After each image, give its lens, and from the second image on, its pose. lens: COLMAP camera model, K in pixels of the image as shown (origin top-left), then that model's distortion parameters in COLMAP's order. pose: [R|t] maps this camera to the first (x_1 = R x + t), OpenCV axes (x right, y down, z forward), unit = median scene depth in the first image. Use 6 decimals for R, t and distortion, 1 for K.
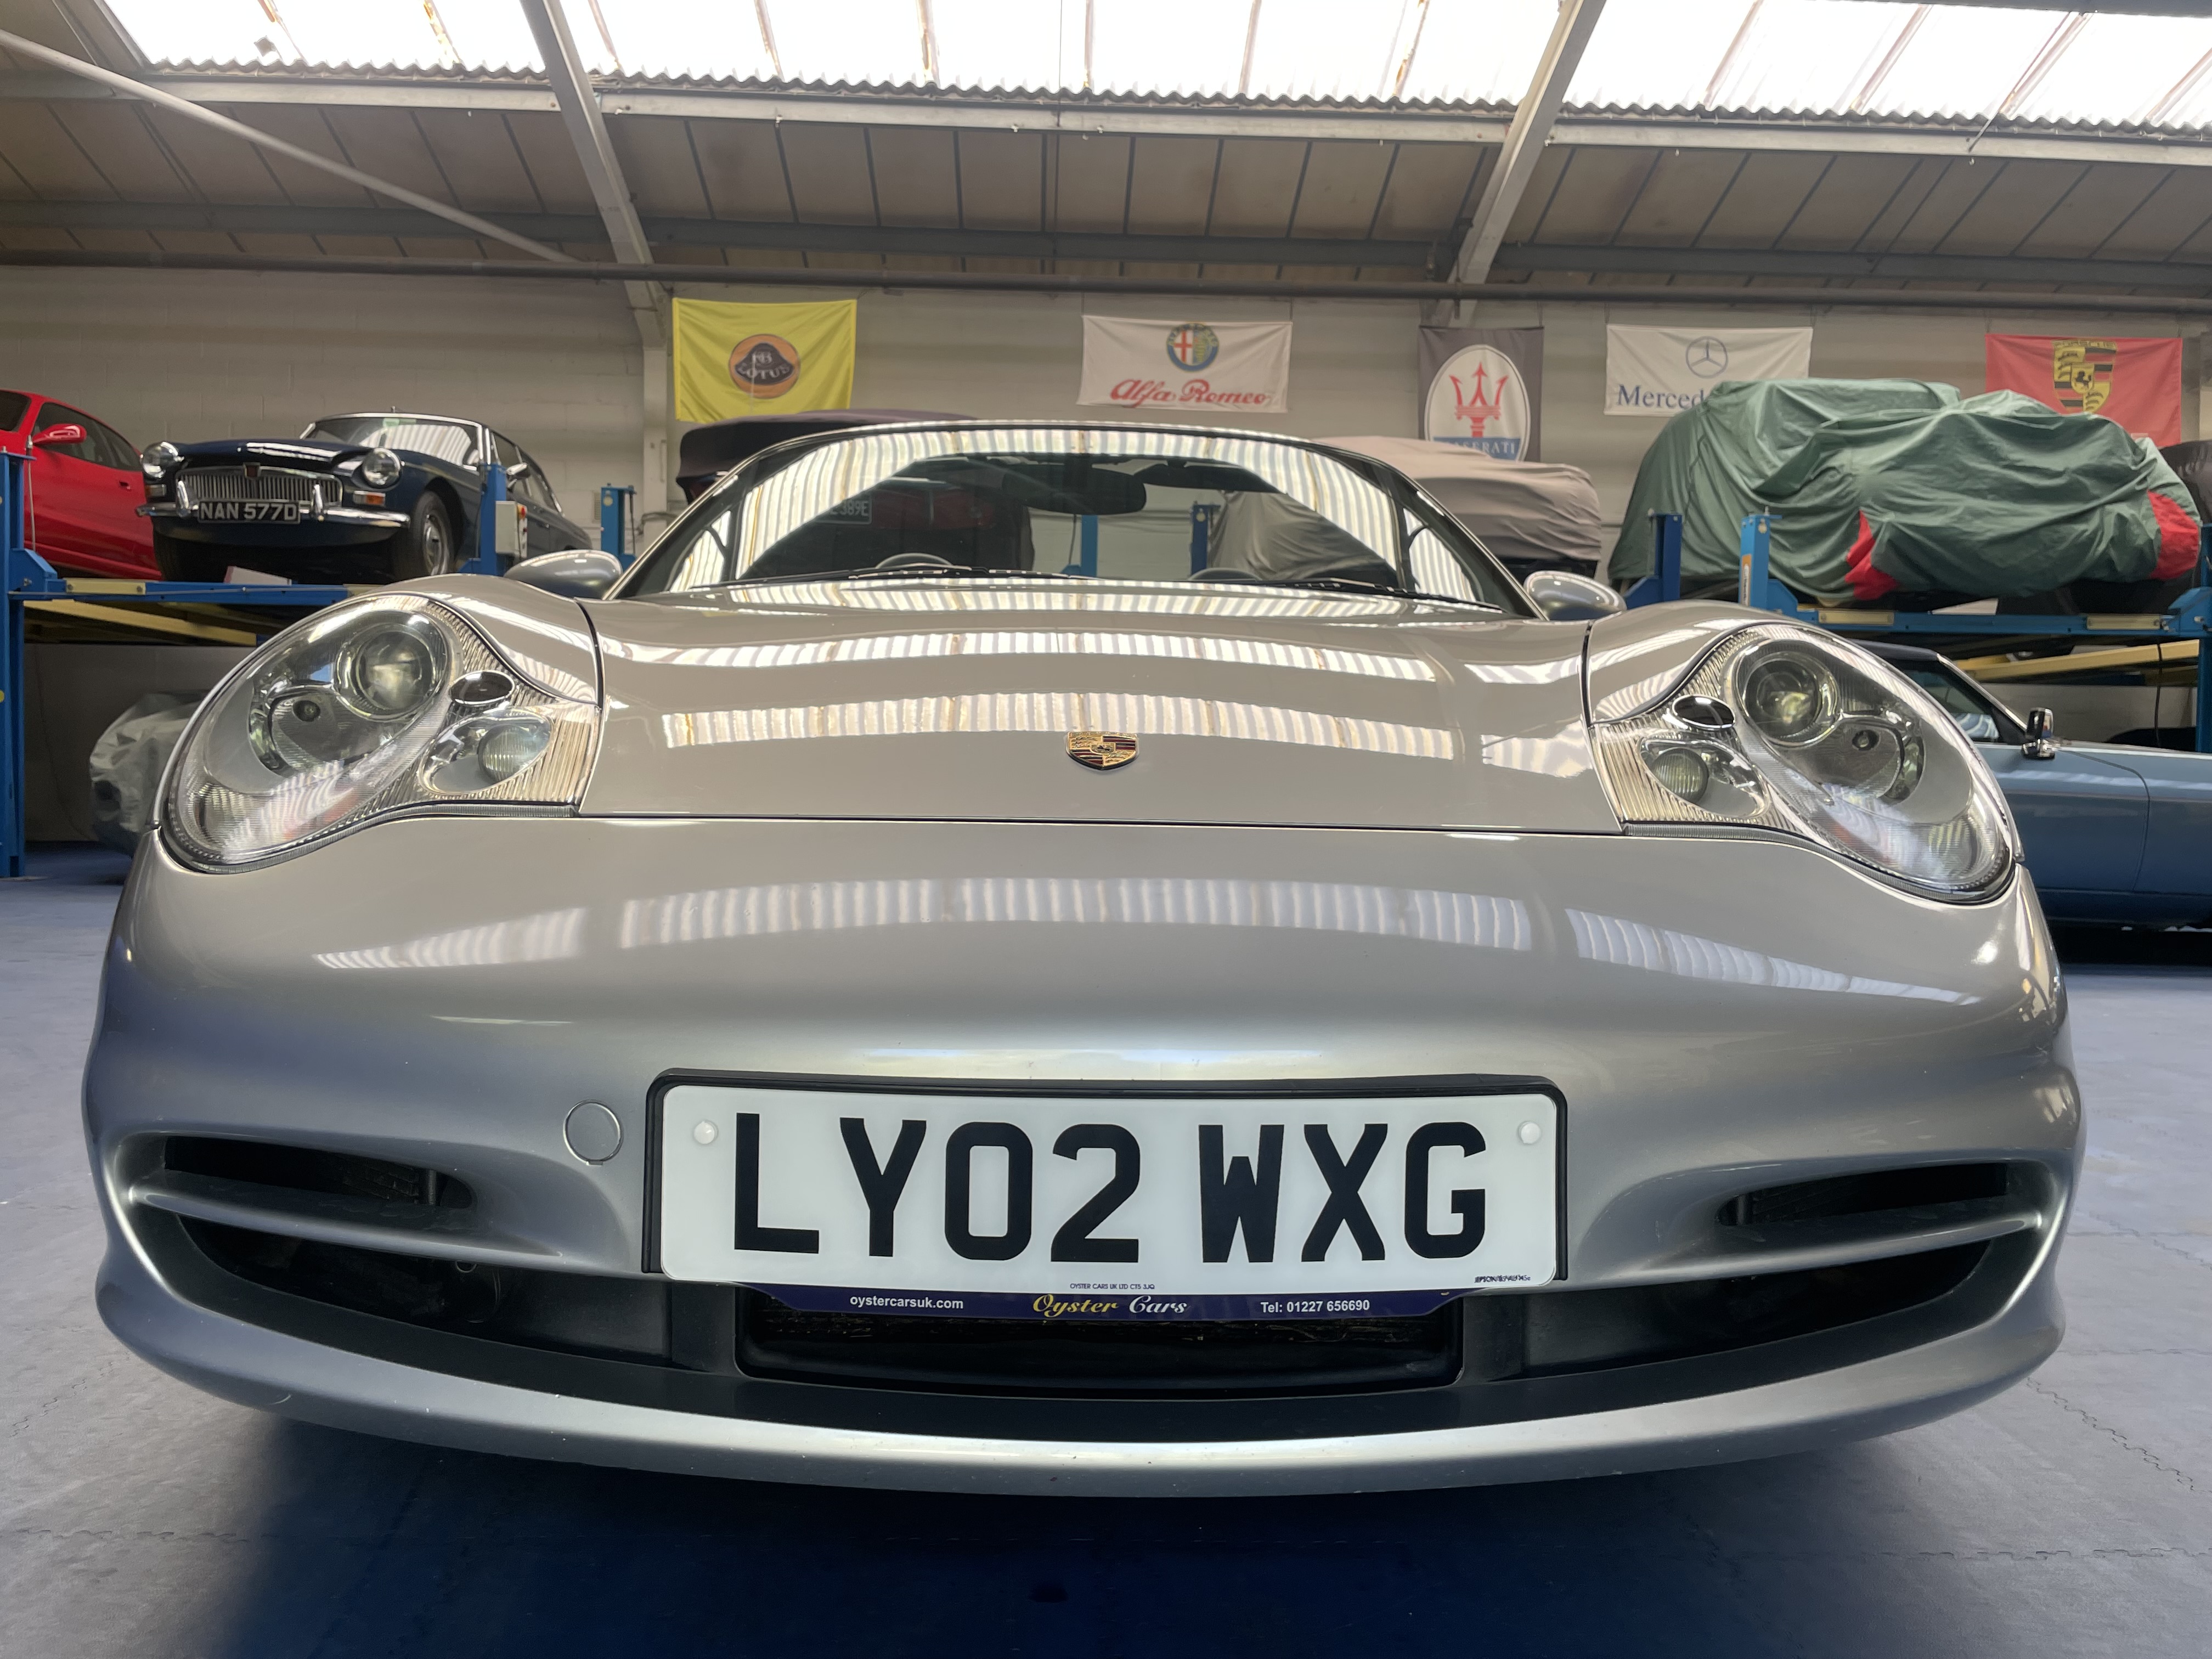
lens RADIAL K [[1698.6, 0, 1105.2], [0, 1698.6, 867.3], [0, 0, 1]] dist [0.079496, -0.100493]
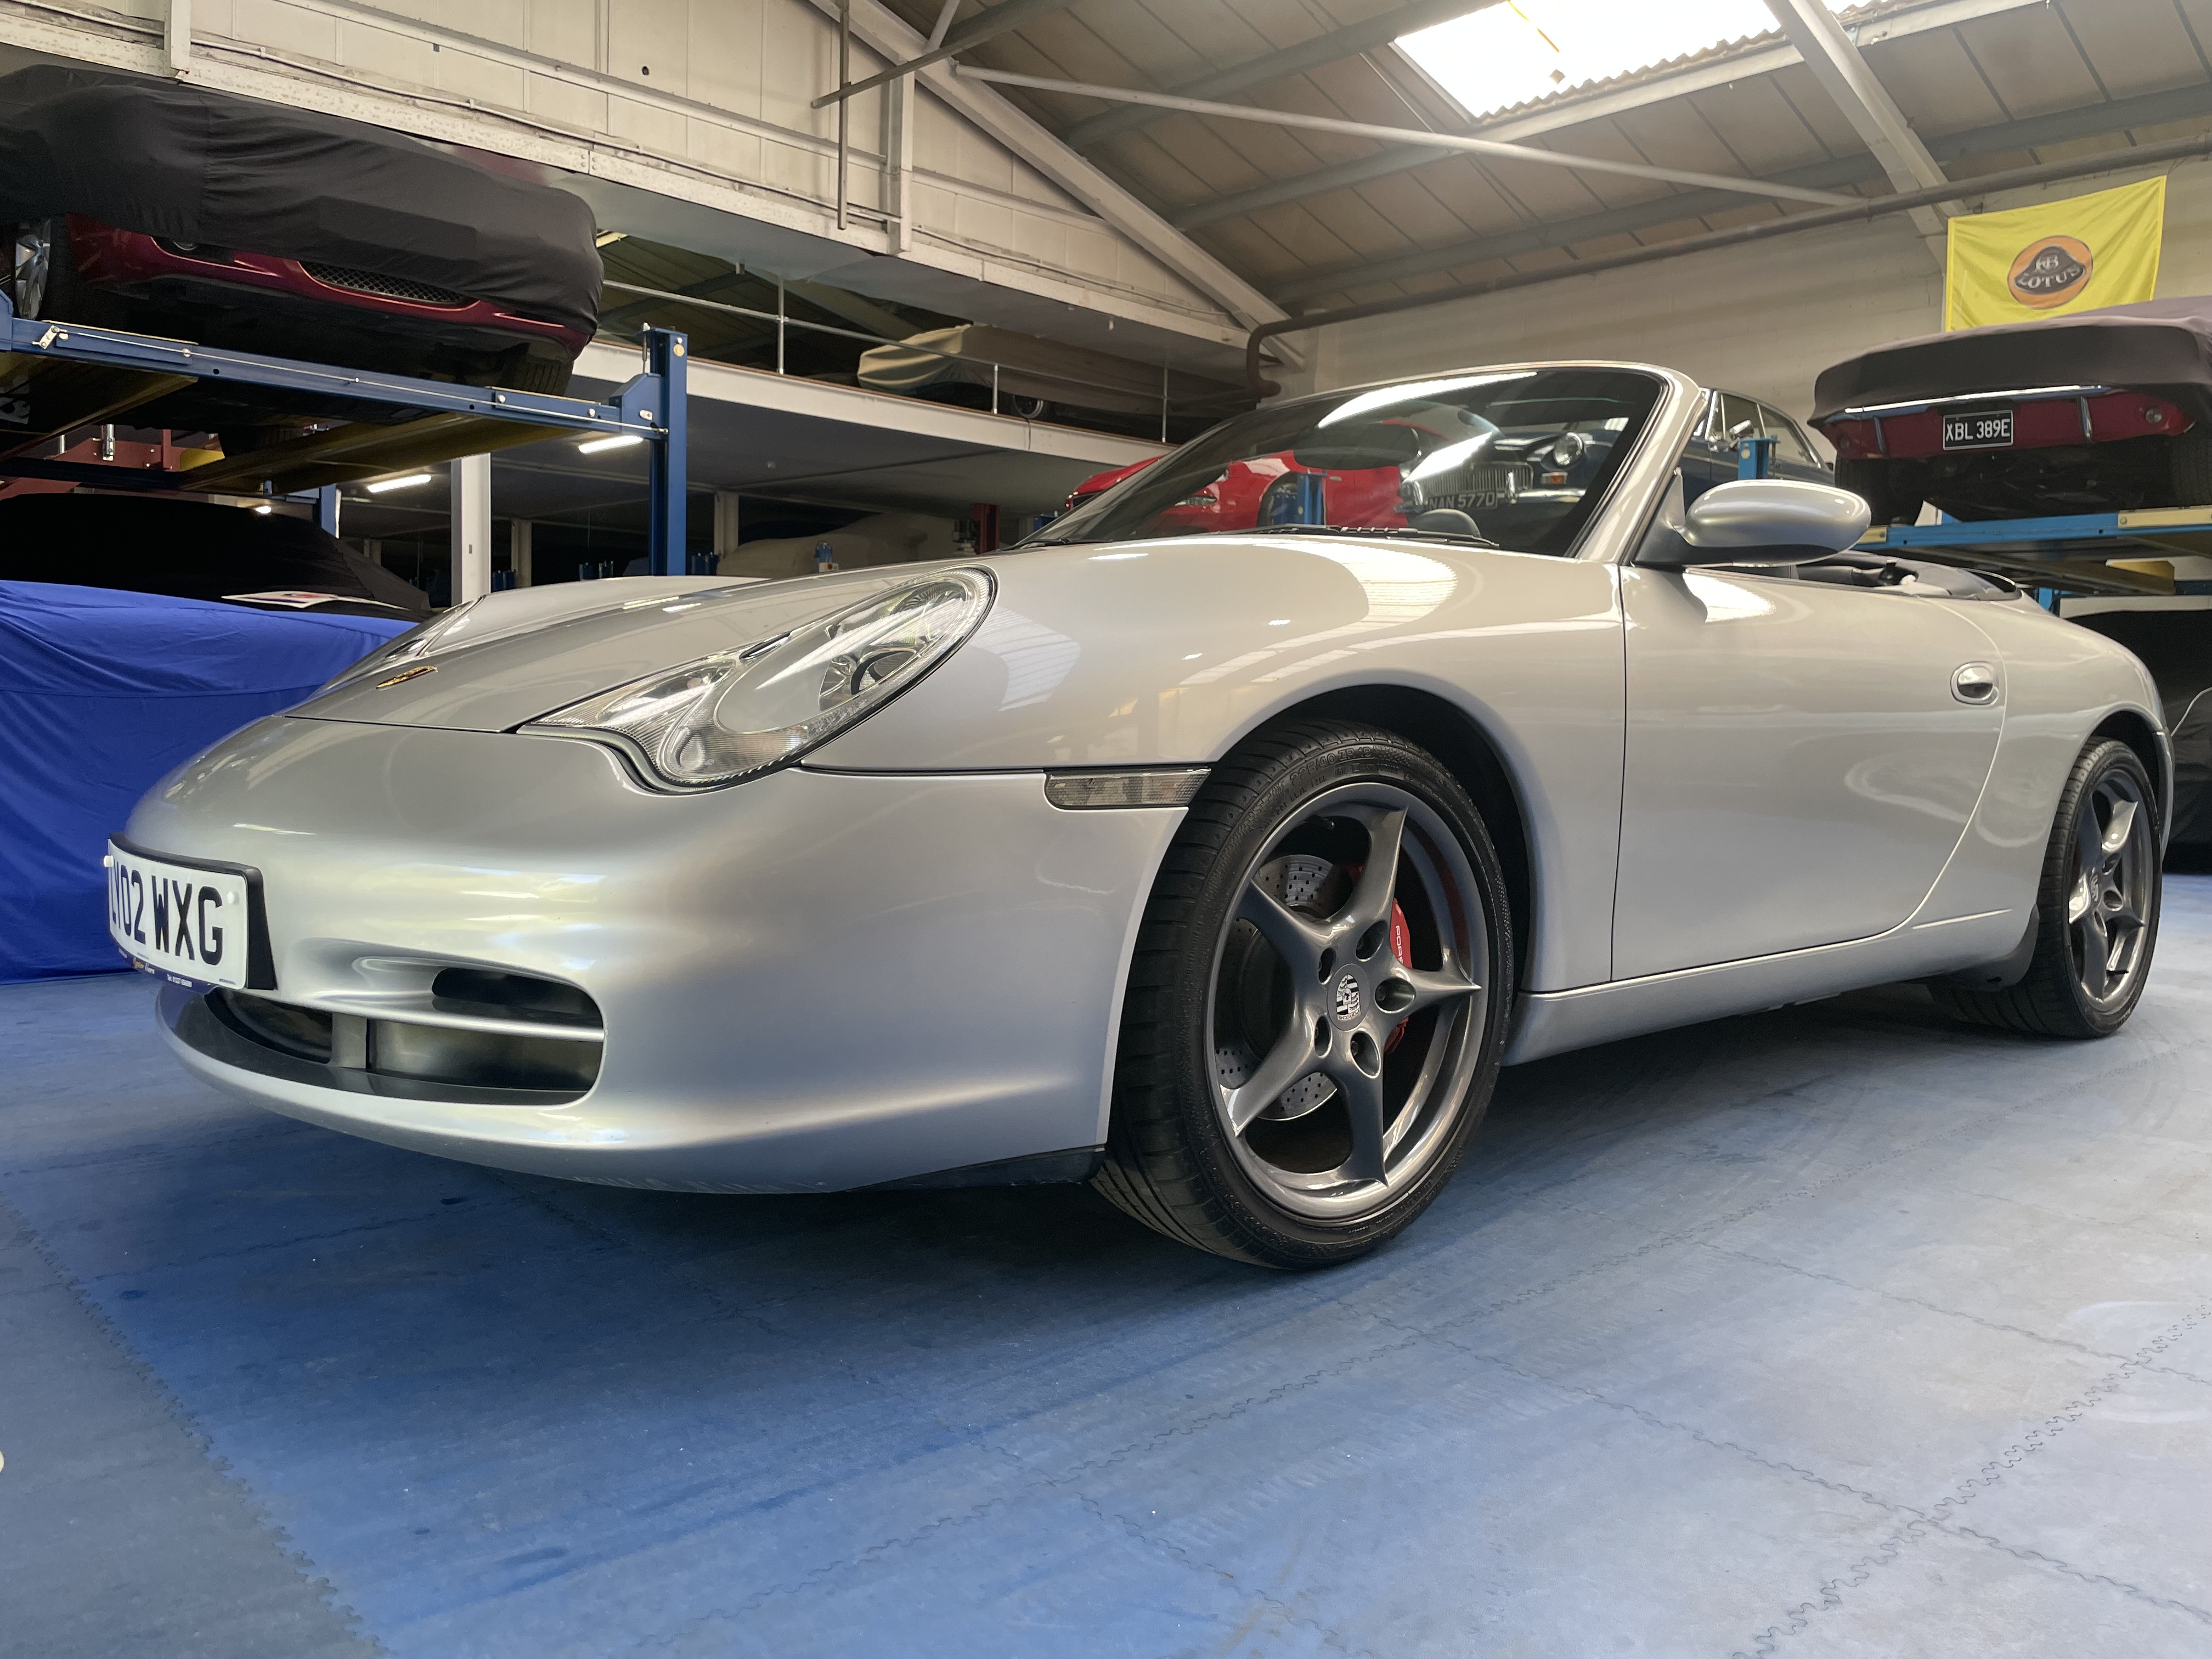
lens RADIAL K [[1744.0, 0, 1126.6], [0, 1744.0, 828.4], [0, 0, 1]] dist [0.081437, -0.129785]
pose [[0.664218, 0.043790, -0.746255, 0.194874], [-0.045844, 0.998790, 0.017804, 0.001145], [0.746132, 0.022386, 0.665421, 0.043689]]
